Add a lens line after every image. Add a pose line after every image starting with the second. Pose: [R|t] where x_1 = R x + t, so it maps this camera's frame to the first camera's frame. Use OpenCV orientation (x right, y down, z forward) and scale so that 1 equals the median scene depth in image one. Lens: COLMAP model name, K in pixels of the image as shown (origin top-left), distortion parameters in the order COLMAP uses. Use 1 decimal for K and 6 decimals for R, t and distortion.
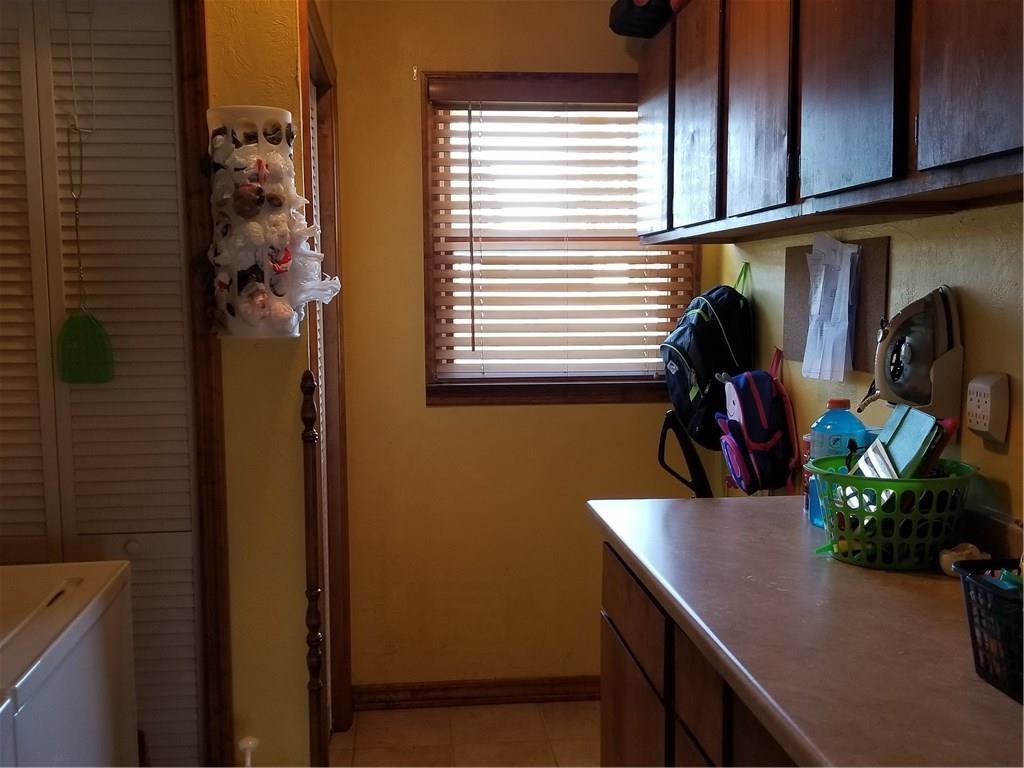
lens RADIAL K [[1061.5, 0, 510.7], [0, 1061.5, 387.7], [0, 0, 1]] dist [0.007951, 0.000000]
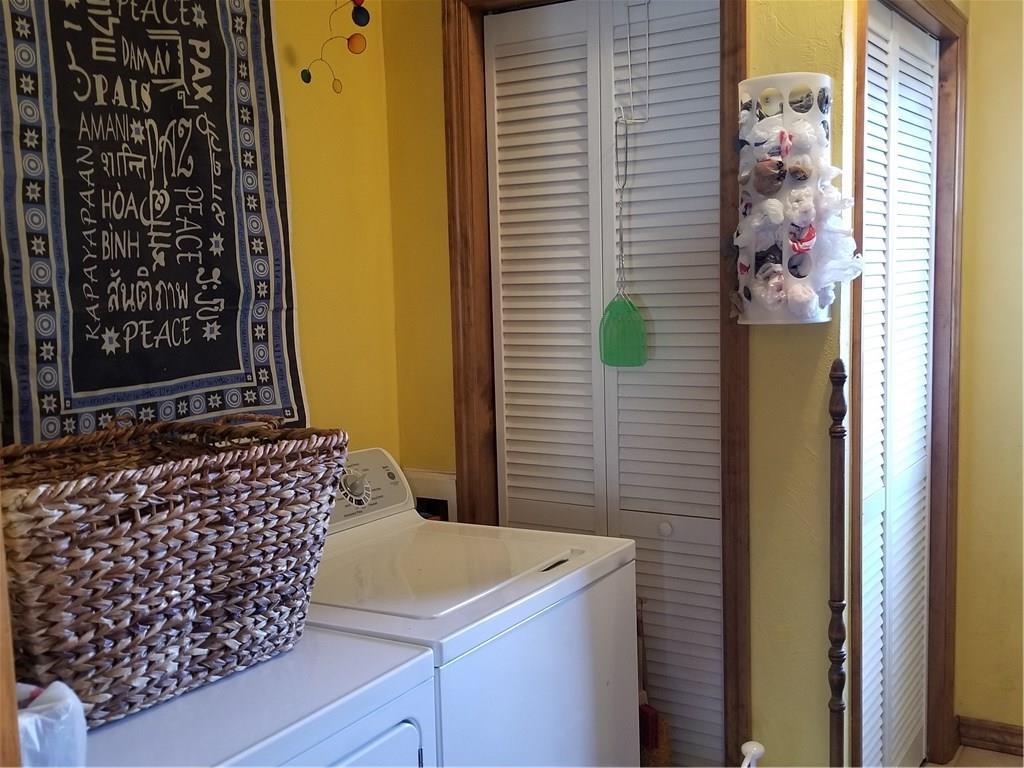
lens RADIAL K [[1061.5, 0, 511.7], [0, 1061.5, 385.7], [0, 0, 1]] dist [0.007951, 0.000000]
pose [[0.778979, 0.047147, -0.625275, 0.168561], [-0.037075, 0.998888, 0.029128, -0.010145], [0.625953, 0.000492, 0.779861, 0.123475]]
